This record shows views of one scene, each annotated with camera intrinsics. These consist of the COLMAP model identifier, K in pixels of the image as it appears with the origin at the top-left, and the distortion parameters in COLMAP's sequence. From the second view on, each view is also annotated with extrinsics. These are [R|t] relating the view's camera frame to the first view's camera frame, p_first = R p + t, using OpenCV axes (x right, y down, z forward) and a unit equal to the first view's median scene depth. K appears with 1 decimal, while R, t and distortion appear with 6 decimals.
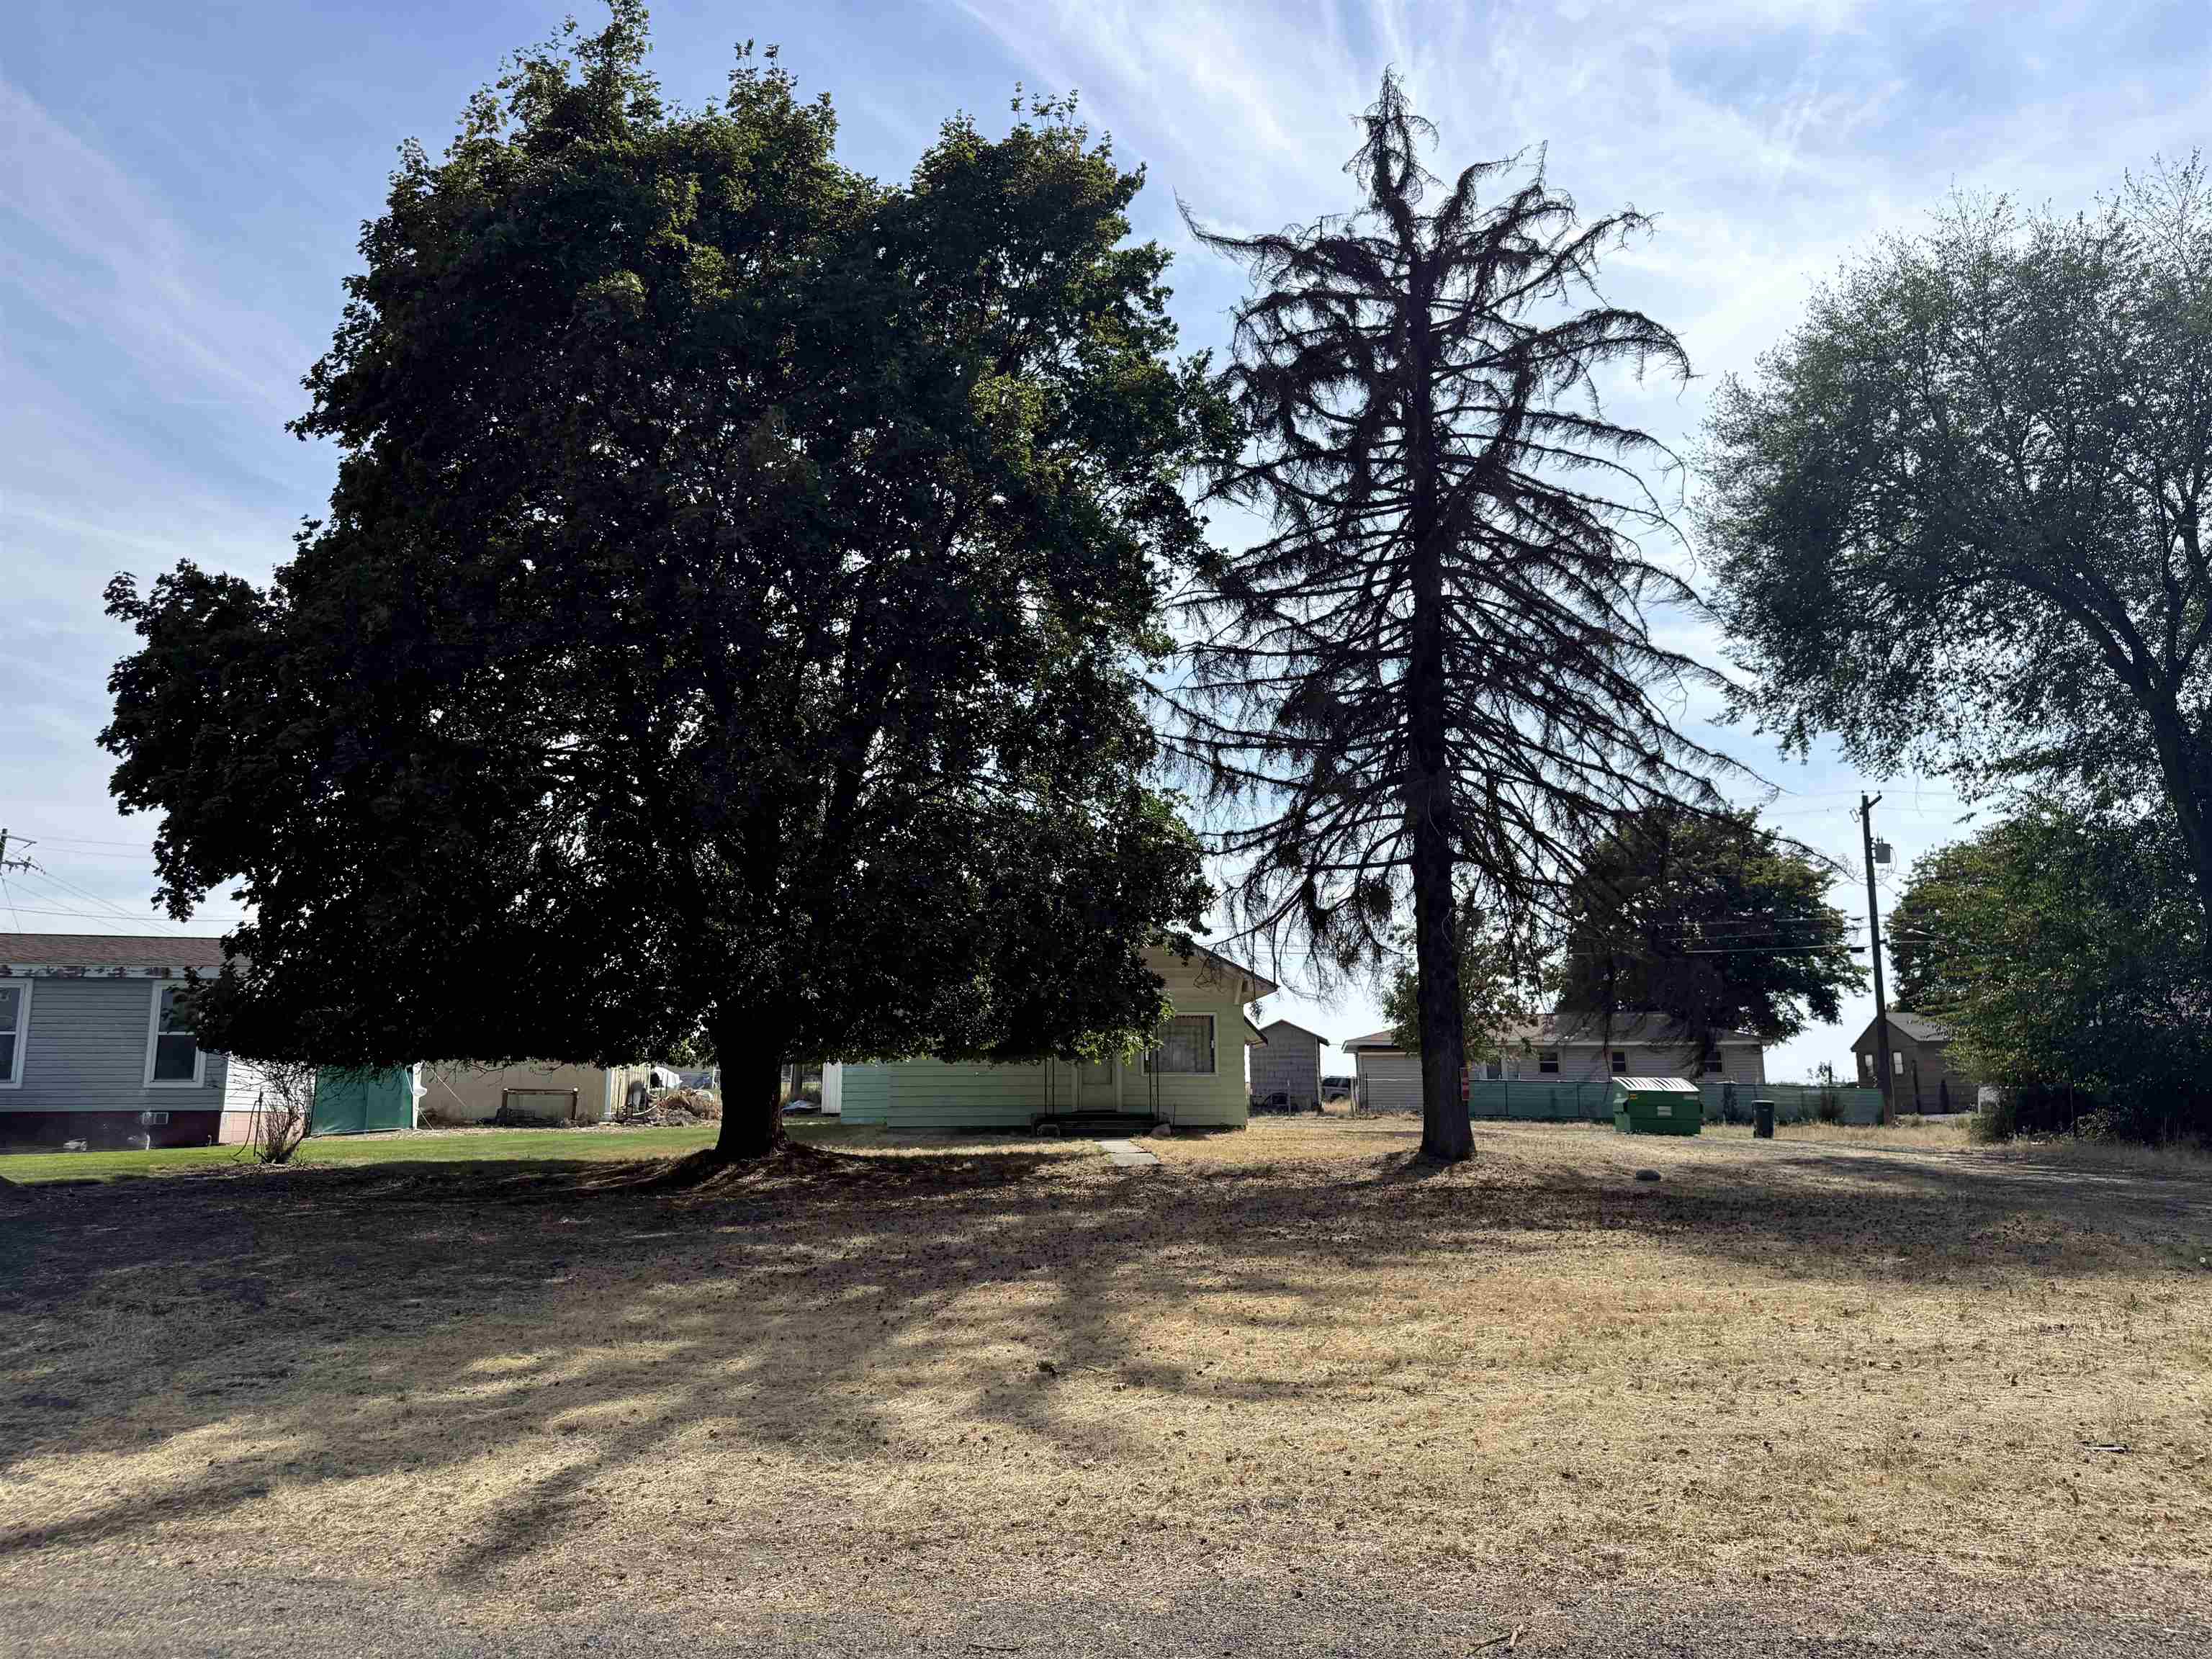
lens RADIAL K [[1545.2, 0, 1135.8], [0, 1545.2, 819.2], [0, 0, 1]] dist [0.124154, -0.188779]
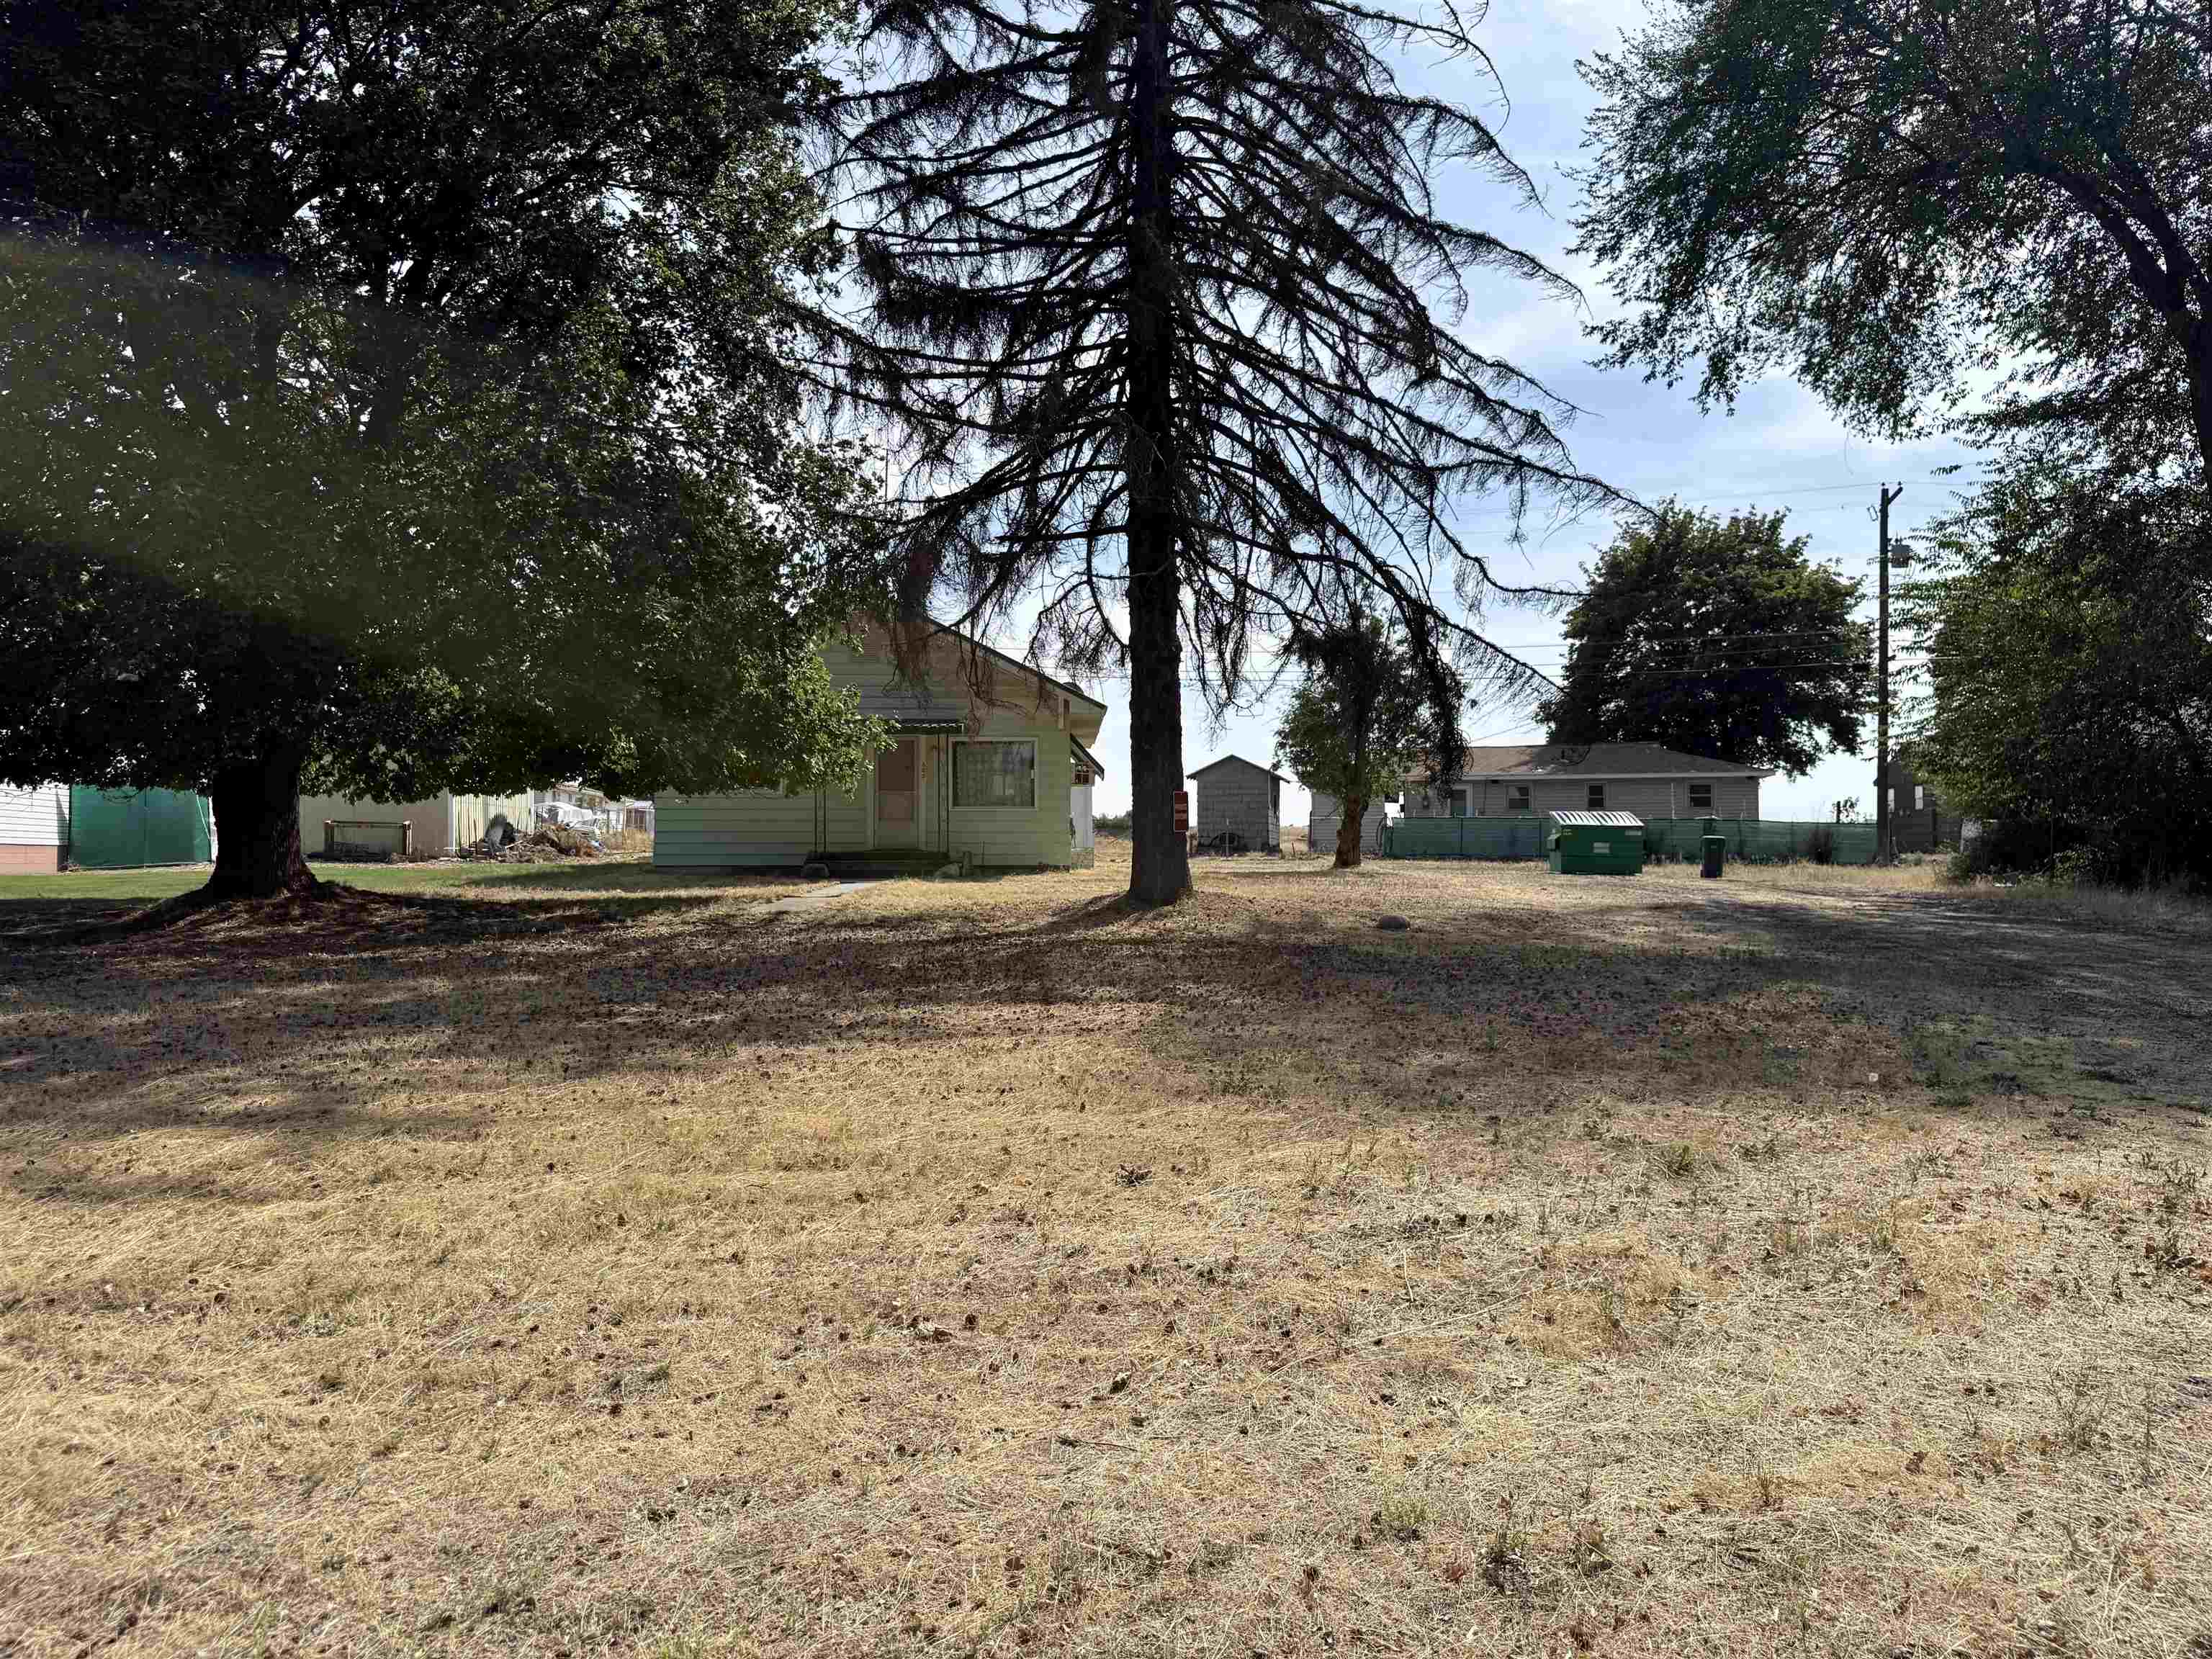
lens RADIAL K [[1568.9, 0, 1106.0], [0, 1568.9, 829.5], [0, 0, 1]] dist [0.004717, -0.005359]
pose [[0.997804, 0.001460, -0.066222, 0.148500], [0.009853, 0.985363, 0.170186, 0.028778], [0.065501, -0.170465, 0.983184, 0.145967]]
